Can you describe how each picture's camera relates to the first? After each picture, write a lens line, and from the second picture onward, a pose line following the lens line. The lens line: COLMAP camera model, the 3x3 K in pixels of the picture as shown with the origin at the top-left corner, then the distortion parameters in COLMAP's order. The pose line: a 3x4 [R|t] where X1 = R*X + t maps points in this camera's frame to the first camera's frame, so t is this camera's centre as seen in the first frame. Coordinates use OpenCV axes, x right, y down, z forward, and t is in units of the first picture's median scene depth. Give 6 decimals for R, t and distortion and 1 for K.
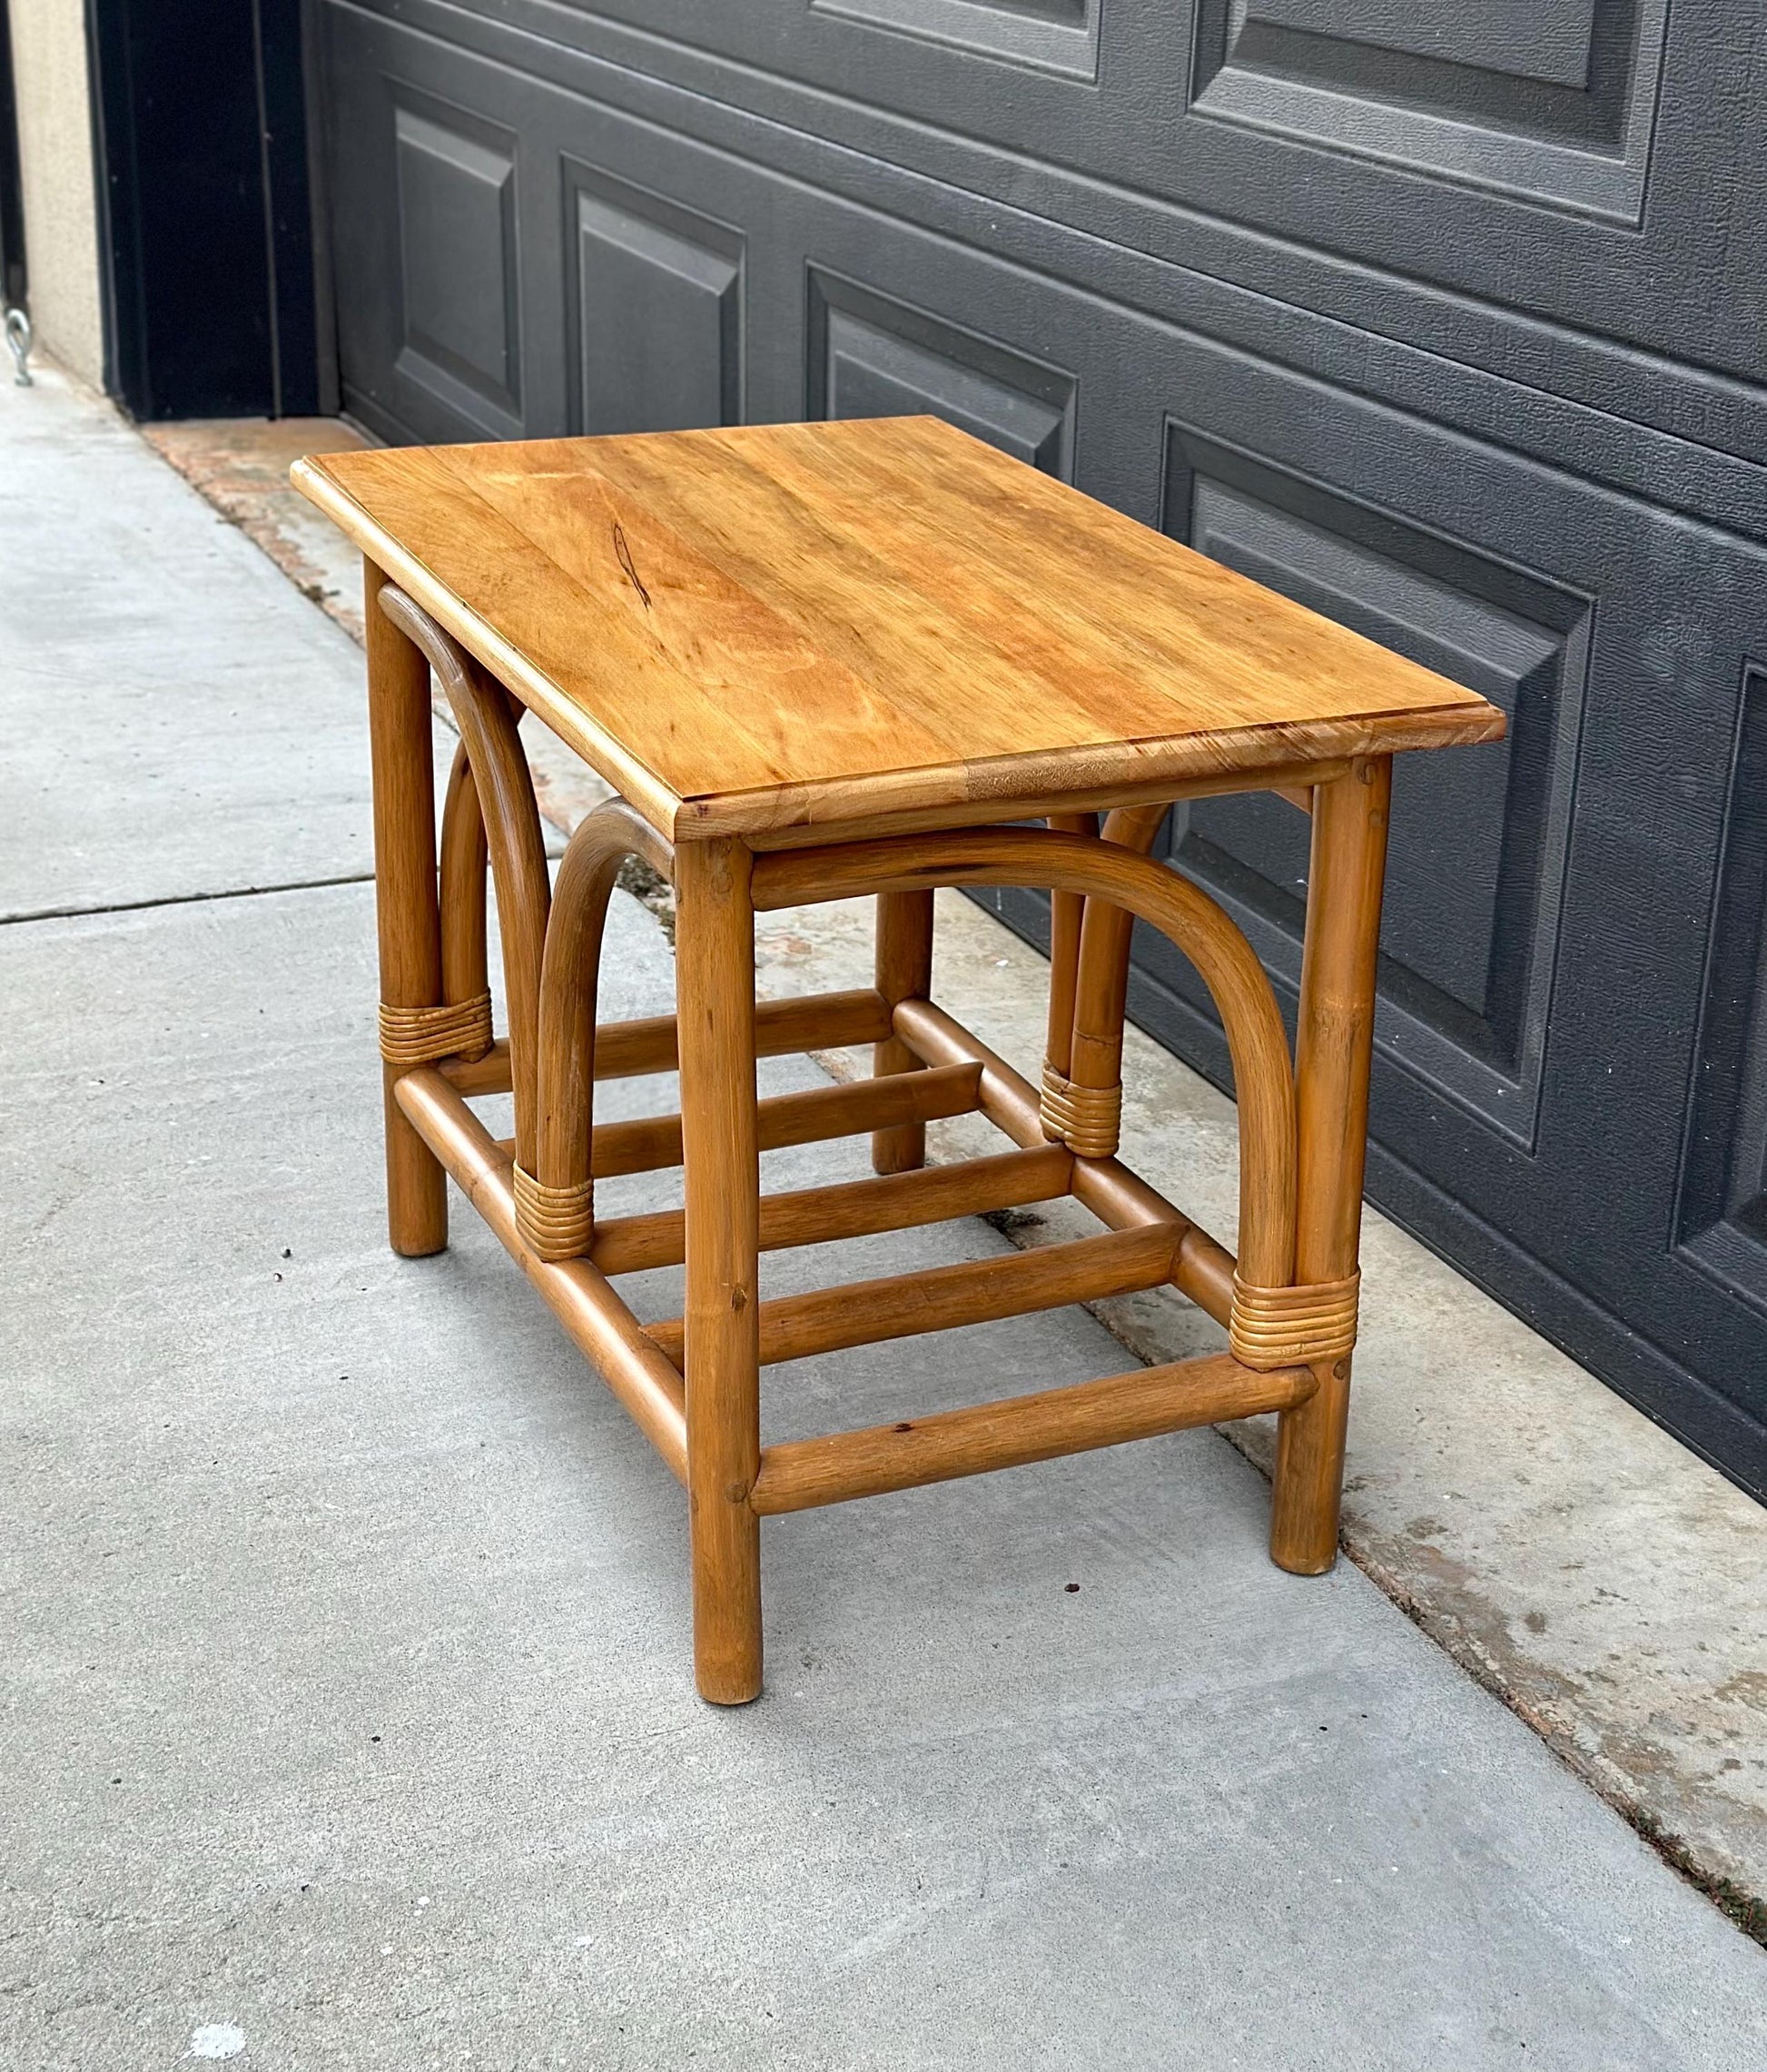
lens RADIAL K [[3439.1, 0, 886.5], [0, 3439.1, 985.3], [0, 0, 1]] dist [0.176185, -0.186573]
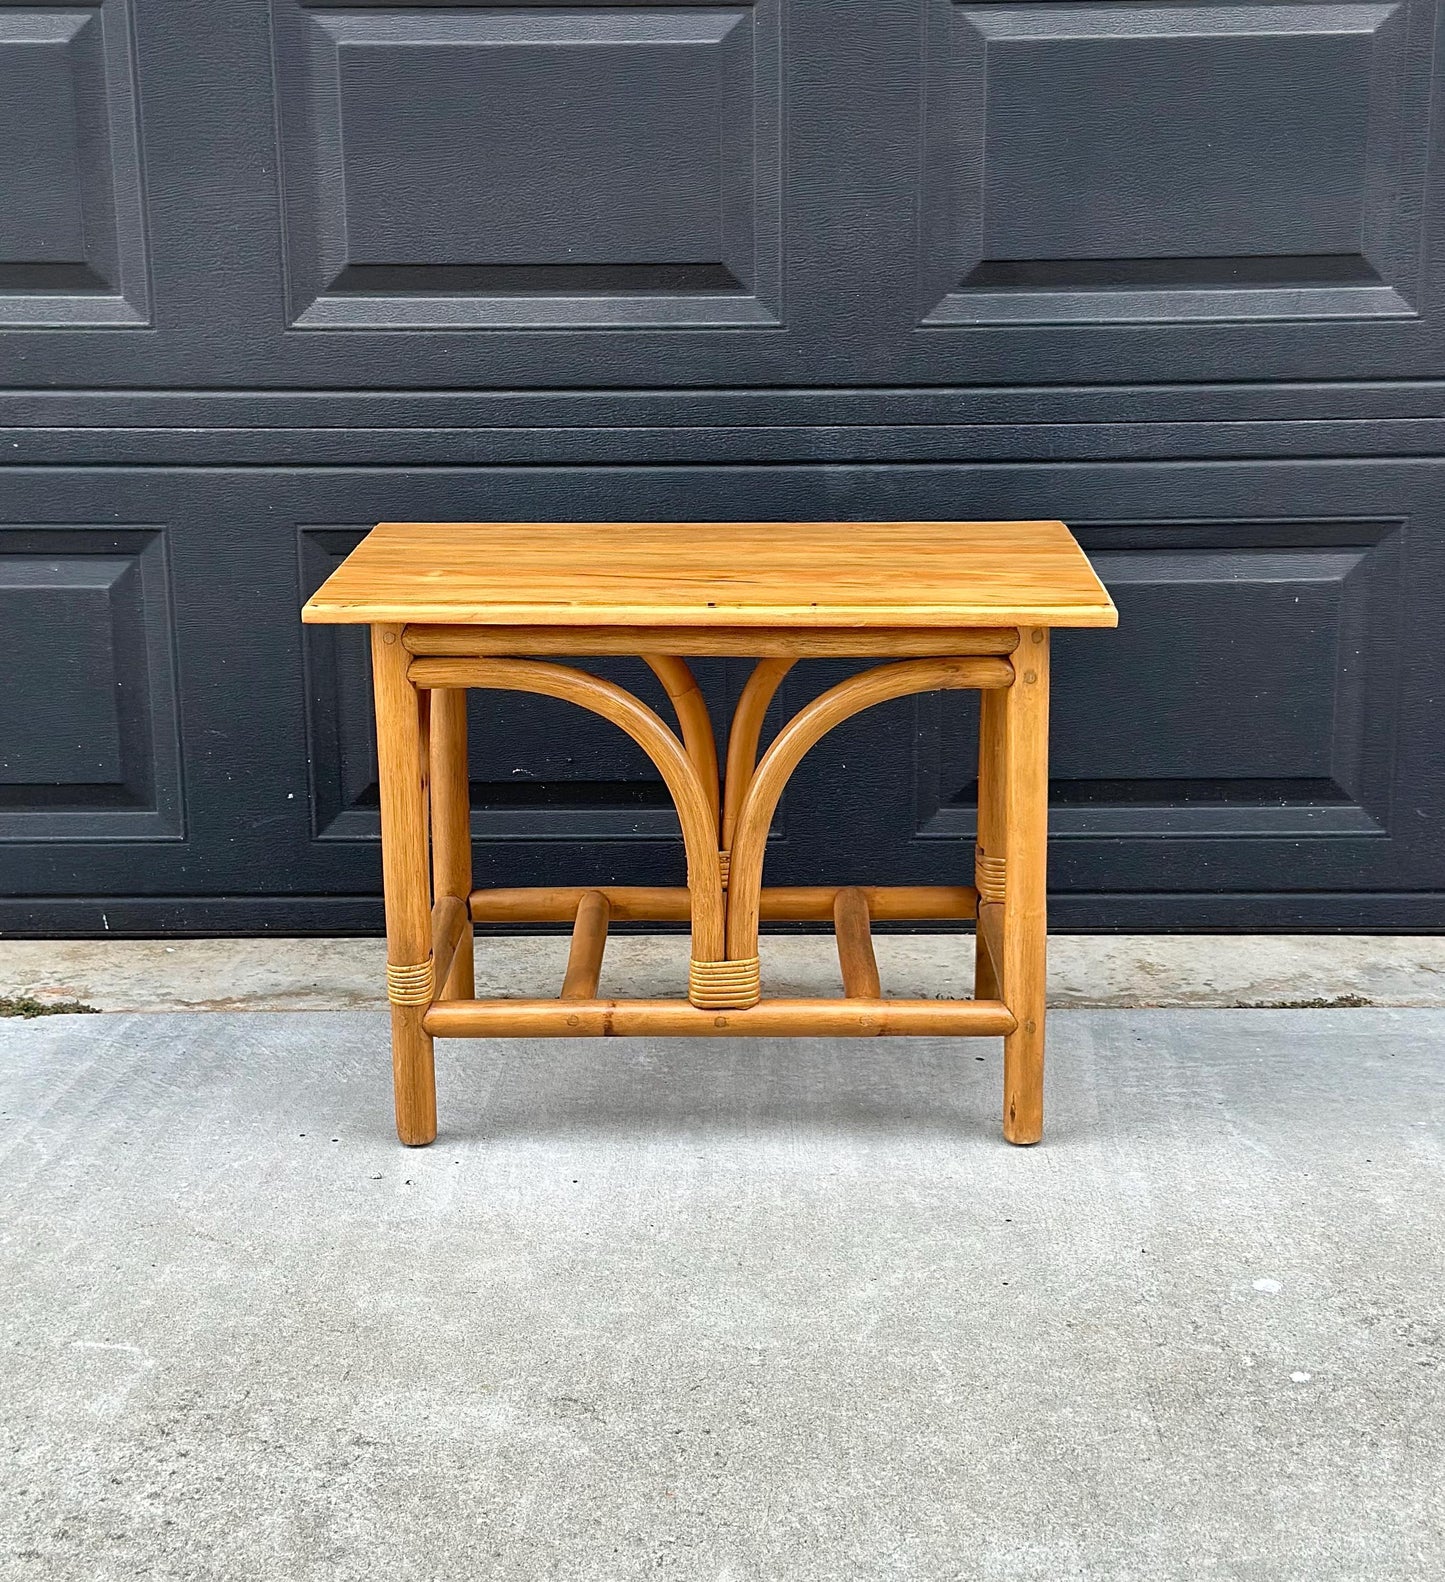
lens RADIAL K [[2740.3, 0, 715.7], [0, 2740.3, 821.0], [0, 0, 1]] dist [0.179773, -0.275074]
pose [[0.408284, -0.263350, 0.874043, -1.158233], [0.348650, 0.929882, 0.117312, -0.150658], [-0.843651, 0.256838, 0.471473, 0.377283]]
